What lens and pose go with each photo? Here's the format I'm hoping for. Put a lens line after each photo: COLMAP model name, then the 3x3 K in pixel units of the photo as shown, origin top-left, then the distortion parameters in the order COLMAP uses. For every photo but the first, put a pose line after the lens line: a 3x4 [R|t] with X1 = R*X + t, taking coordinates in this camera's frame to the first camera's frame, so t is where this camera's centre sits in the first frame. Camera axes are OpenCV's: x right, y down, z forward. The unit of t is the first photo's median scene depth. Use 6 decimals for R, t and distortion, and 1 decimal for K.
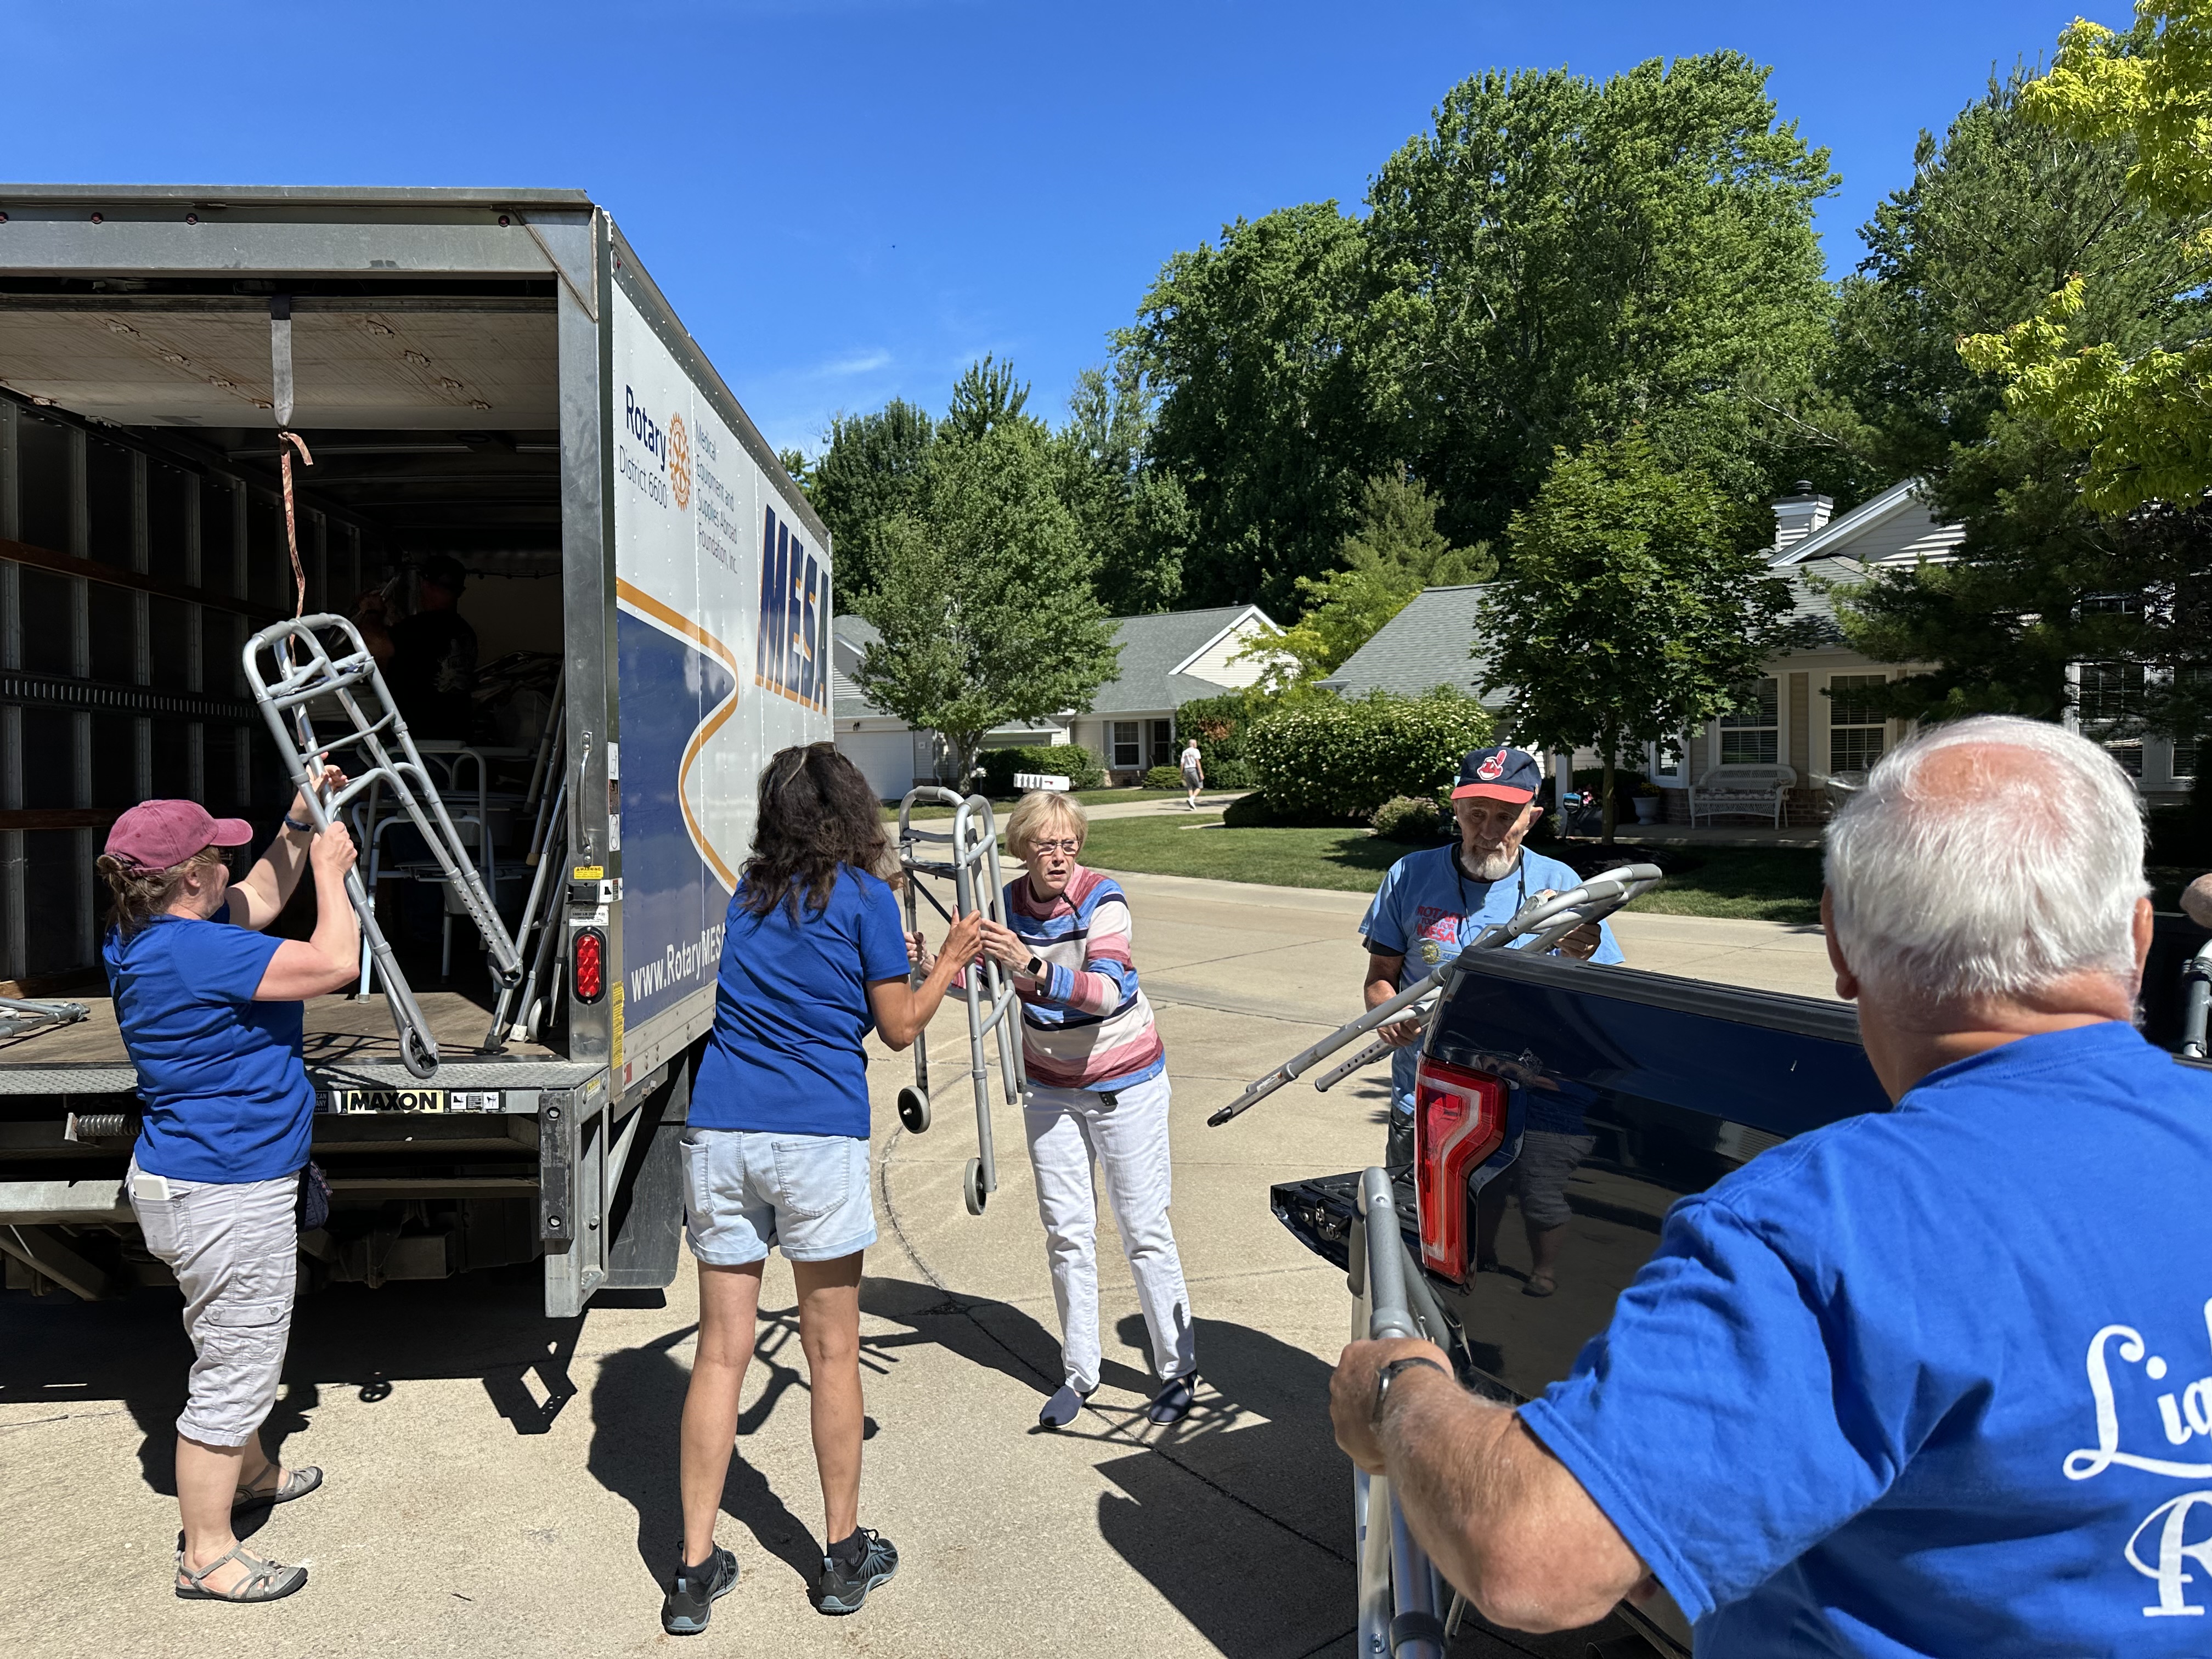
lens RADIAL K [[1691.1, 0, 1106.1], [0, 1691.1, 792.9], [0, 0, 1]] dist [0.115821, -0.004340]
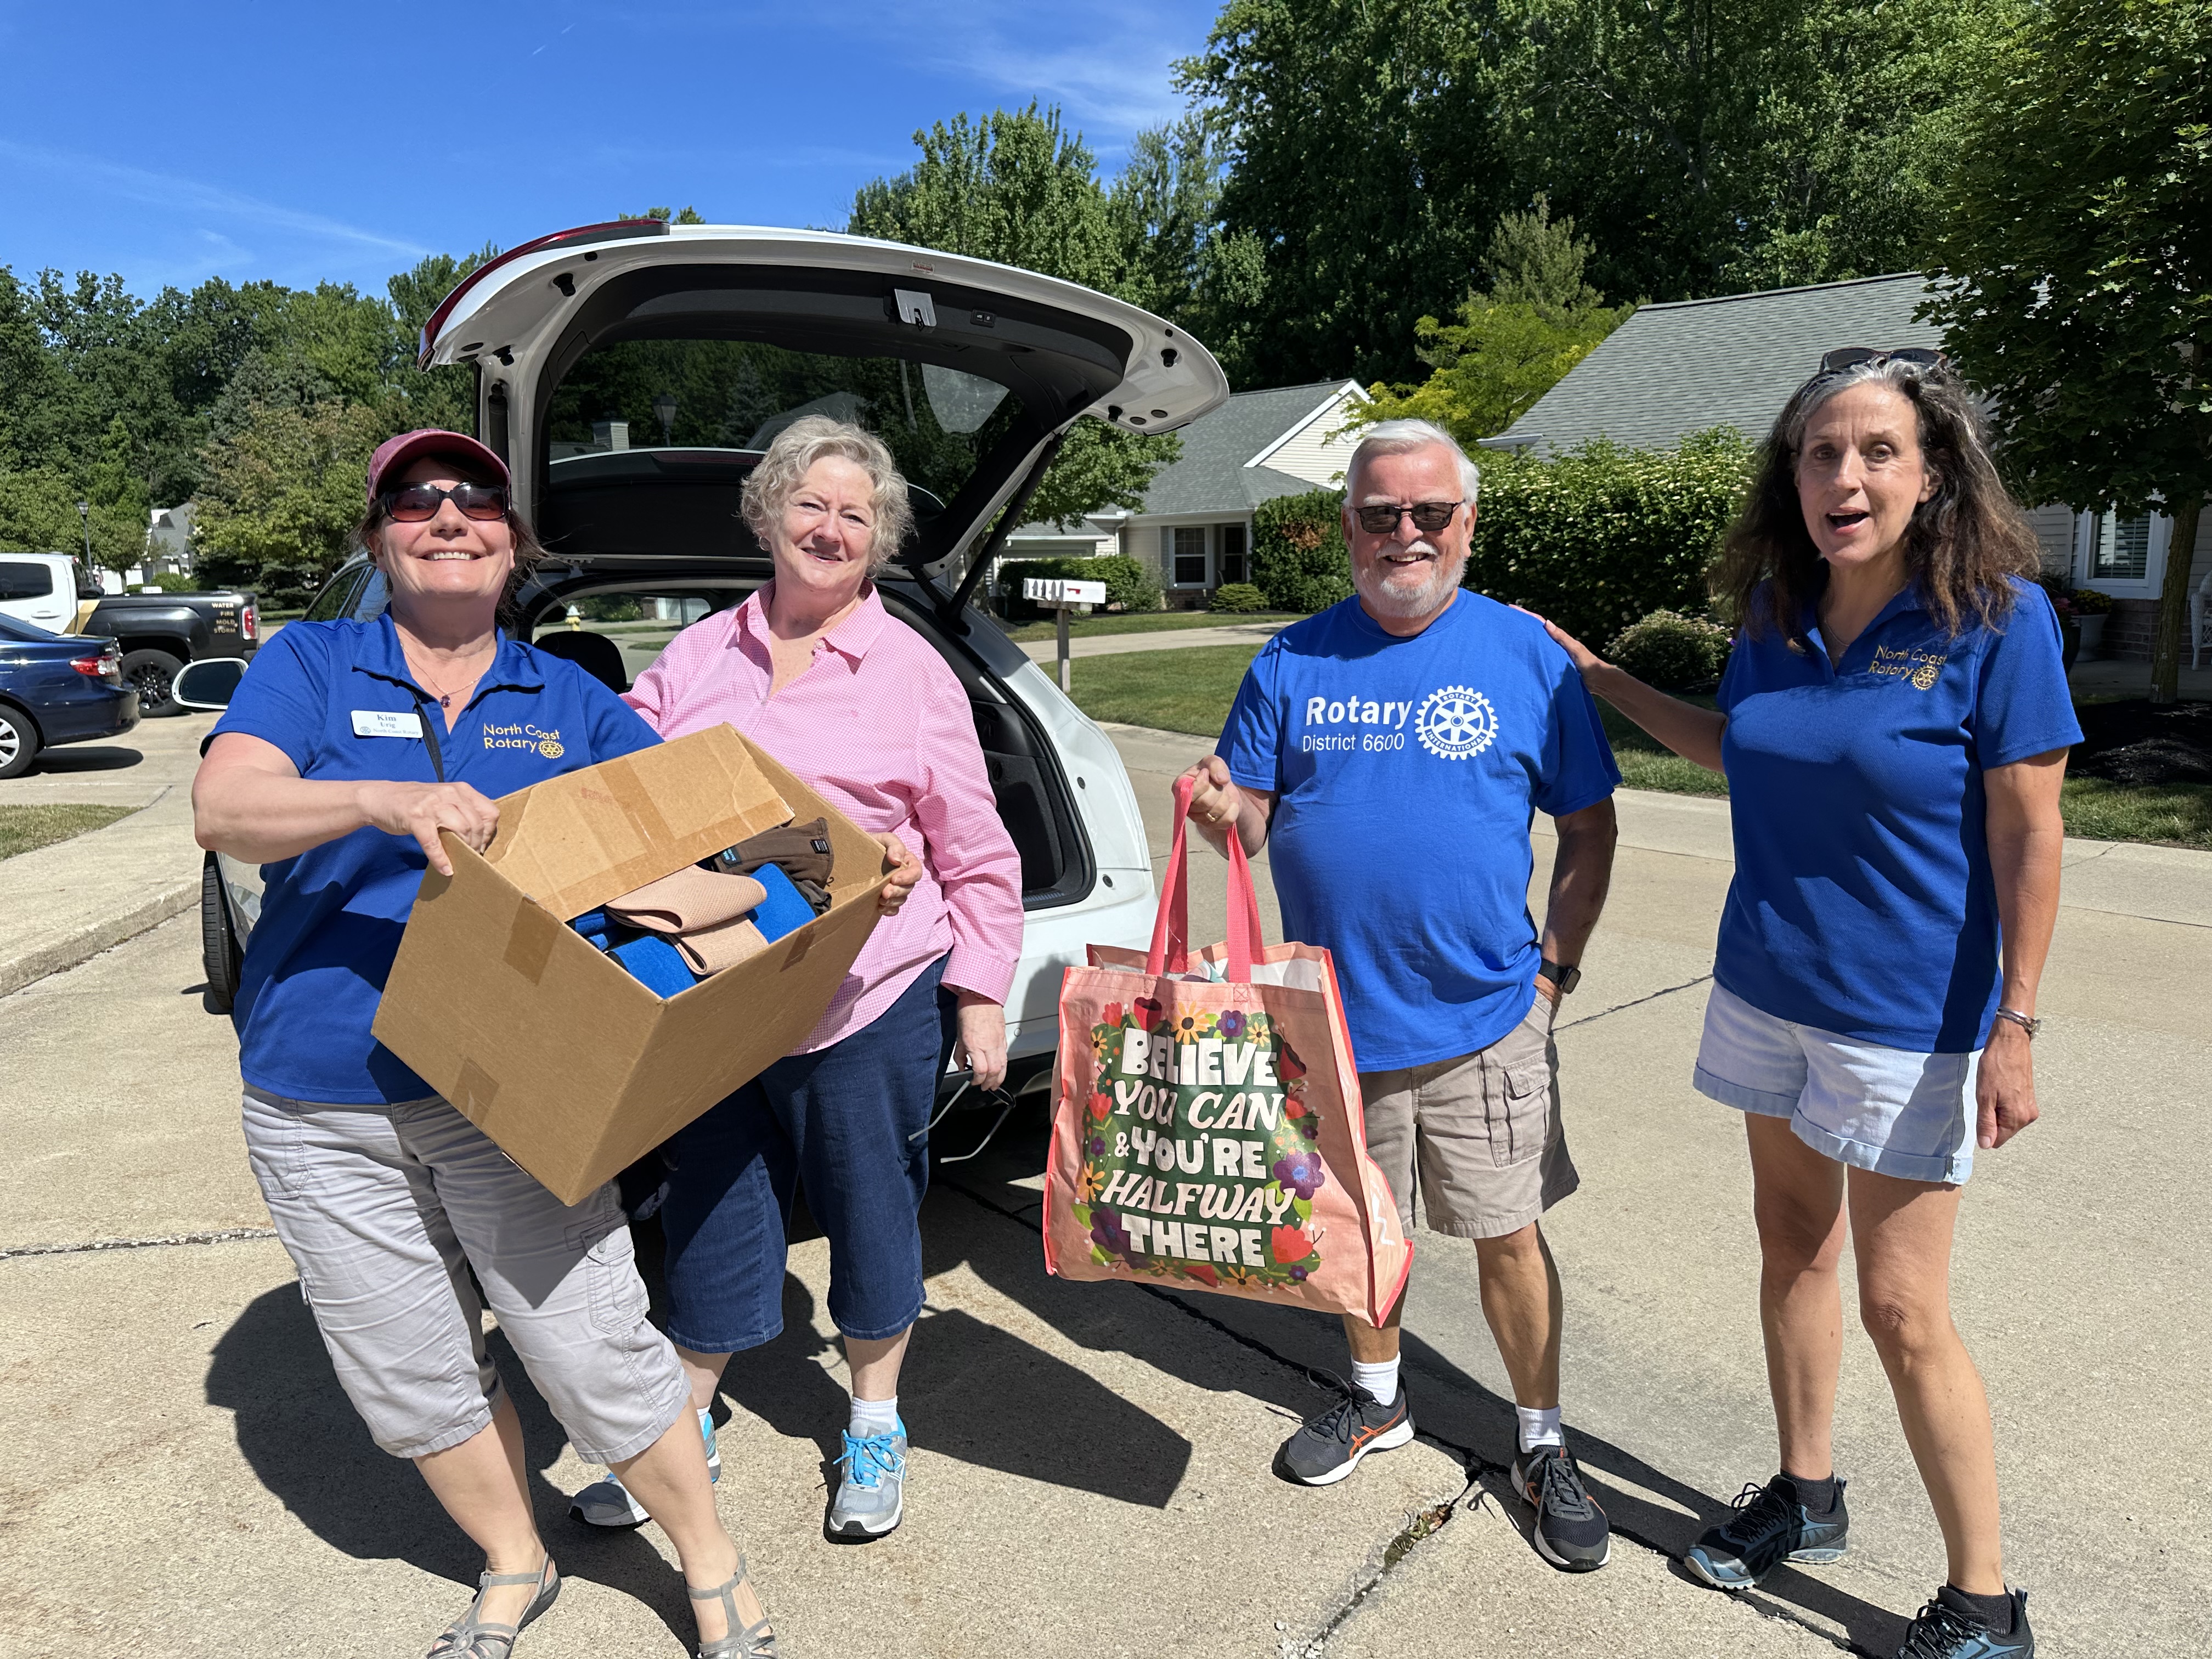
lens RADIAL K [[1691.1, 0, 1105.3], [0, 1691.1, 825.6], [0, 0, 1]] dist [0.115821, -0.004340]
pose [[0.999385, 0.010800, -0.033363, 0.000365], [-0.006788, 0.992977, 0.118109, 0.003054], [0.034404, -0.117810, 0.992440, 0.169684]]
